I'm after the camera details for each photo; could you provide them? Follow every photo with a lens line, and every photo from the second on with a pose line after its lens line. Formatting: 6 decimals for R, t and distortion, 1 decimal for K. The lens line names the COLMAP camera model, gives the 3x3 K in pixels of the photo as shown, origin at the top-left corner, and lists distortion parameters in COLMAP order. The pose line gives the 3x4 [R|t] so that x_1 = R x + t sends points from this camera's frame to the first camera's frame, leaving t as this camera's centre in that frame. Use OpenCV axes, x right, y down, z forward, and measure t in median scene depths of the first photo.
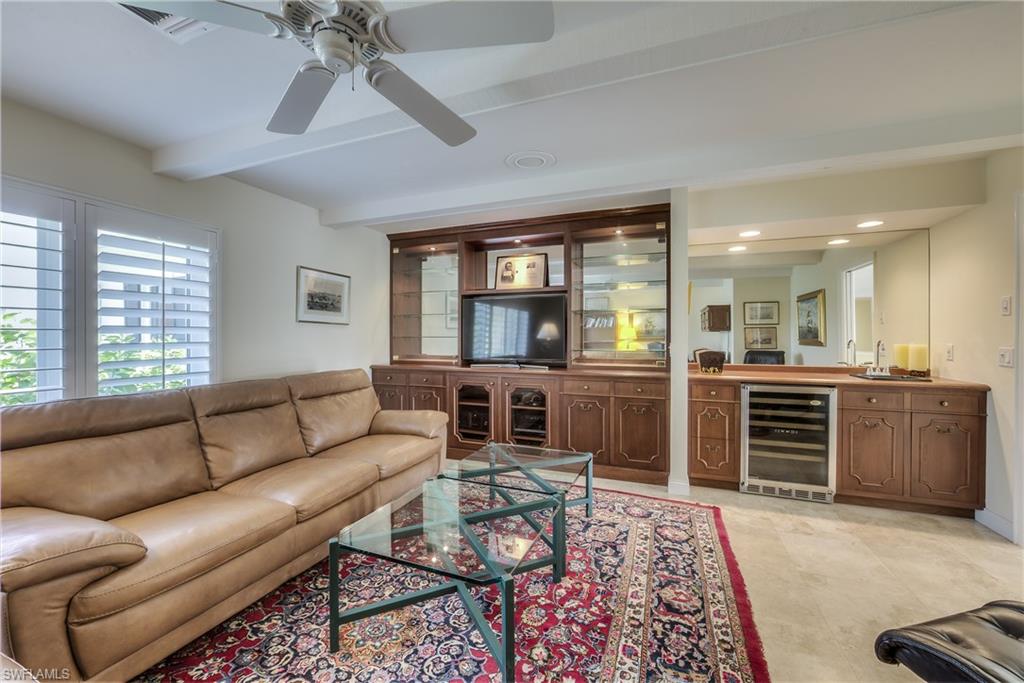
lens RADIAL K [[398.3, 0, 513.1], [0, 398.3, 337.9], [0, 0, 1]] dist [-0.008691, 0.001144]
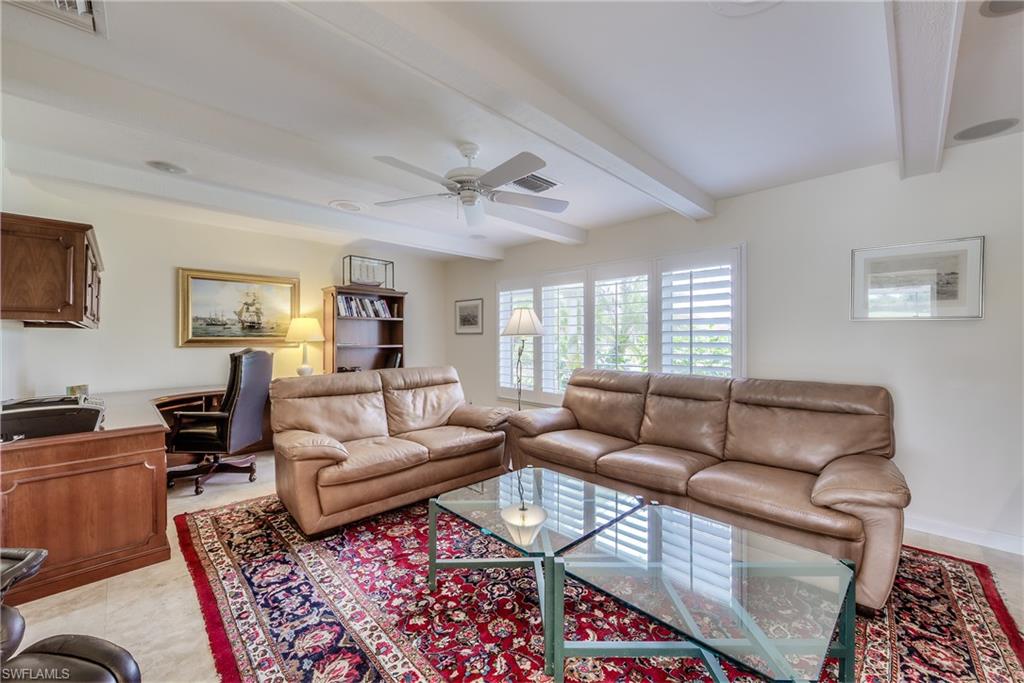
lens RADIAL K [[398.3, 0, 512.5], [0, 398.3, 339.1], [0, 0, 1]] dist [-0.008691, 0.001144]
pose [[-0.404197, 0.000225, -0.914672, 1.007259], [-0.002665, 0.999995, 0.001423, -0.000894], [0.914668, 0.003013, -0.404195, 1.540035]]
